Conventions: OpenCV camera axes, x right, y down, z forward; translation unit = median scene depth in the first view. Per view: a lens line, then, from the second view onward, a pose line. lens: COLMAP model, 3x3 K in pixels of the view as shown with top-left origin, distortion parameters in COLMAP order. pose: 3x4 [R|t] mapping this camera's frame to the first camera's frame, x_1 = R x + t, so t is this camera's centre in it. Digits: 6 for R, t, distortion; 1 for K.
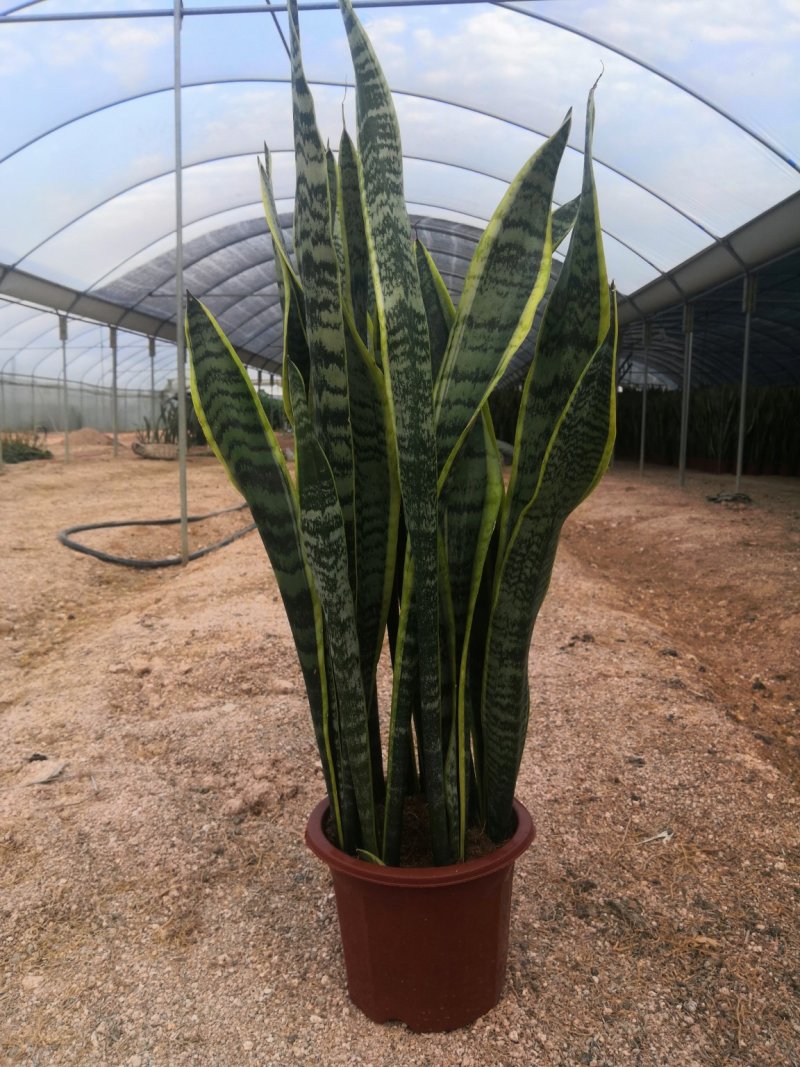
lens RADIAL K [[780.8, 0, 401.9], [0, 780.8, 575.7], [0, 0, 1]] dist [-0.006482, 0.003026]
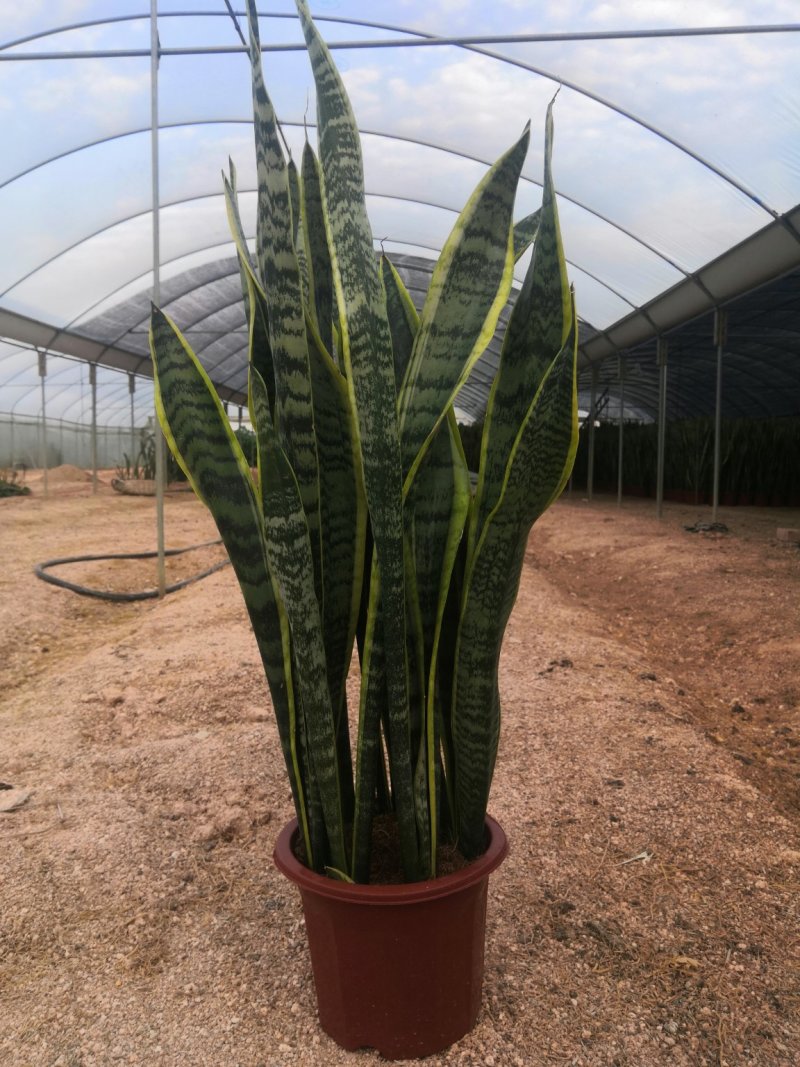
lens RADIAL K [[781.7, 0, 398.1], [0, 781.7, 578.0], [0, 0, 1]] dist [-0.004683, -0.002388]
pose [[0.999770, -0.009934, 0.019007, 0.014198], [0.010694, 0.999130, -0.040309, 0.024114], [-0.018590, 0.040503, 0.999006, 0.008745]]
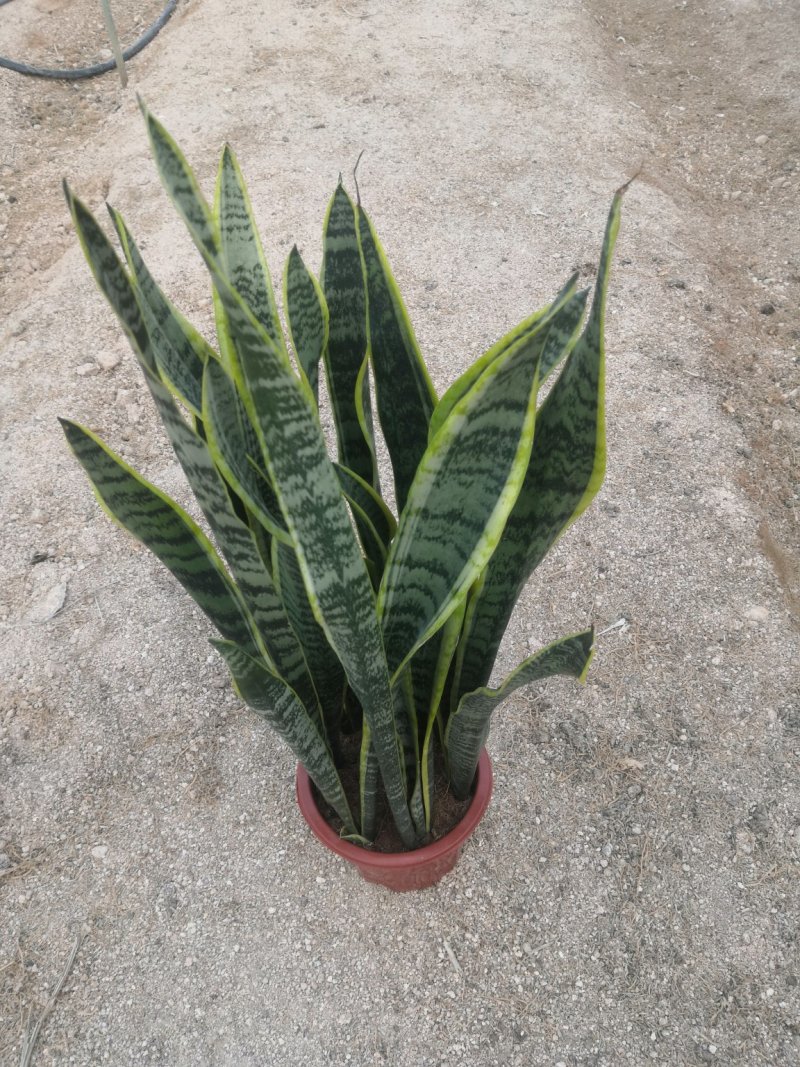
lens RADIAL K [[778.0, 0, 400.0], [0, 778.0, 533.5], [0, 0, 1]] dist [-0.011781, 0.005353]
pose [[0.999346, -0.033276, -0.014129, 0.052709], [0.035019, 0.793960, 0.606961, -0.583816], [-0.008980, -0.607059, 0.794606, 0.258081]]
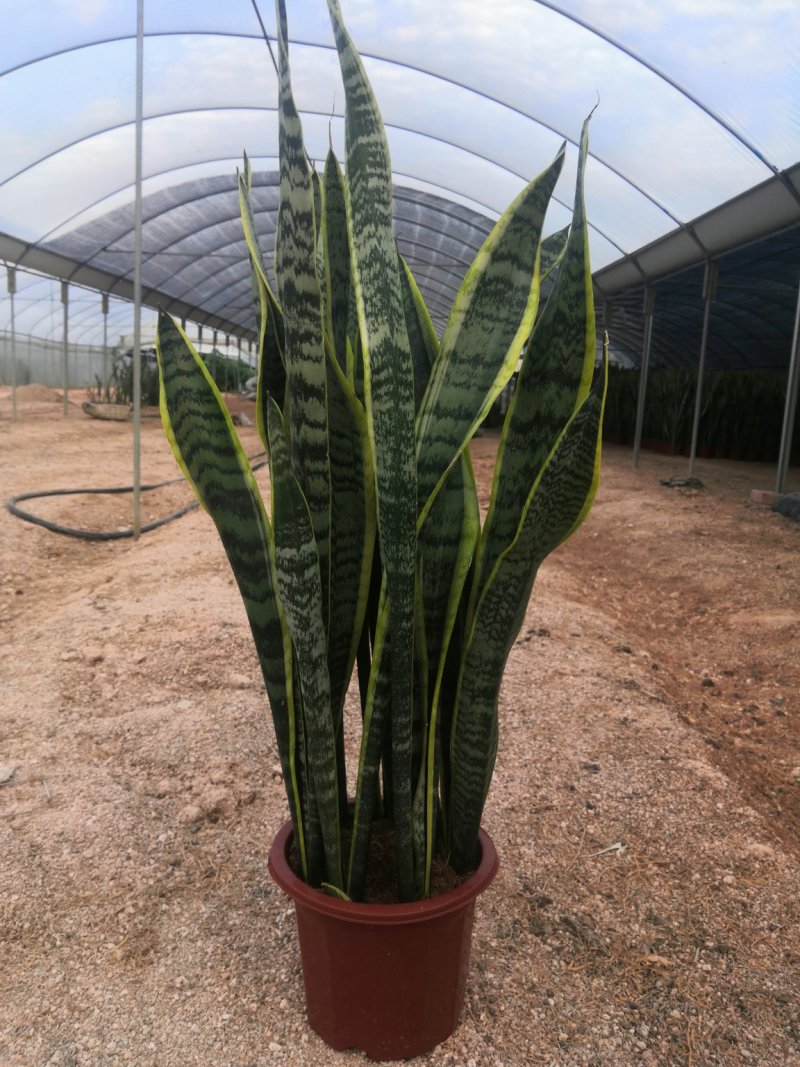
lens RADIAL K [[781.4, 0, 394.9], [0, 781.4, 574.6], [0, 0, 1]] dist [-0.007567, 0.001473]
pose [[0.998271, 0.028182, 0.051585, -0.021416], [-0.030033, 0.998920, 0.035453, -0.063070], [-0.050530, -0.036941, 0.998039, 0.015605]]
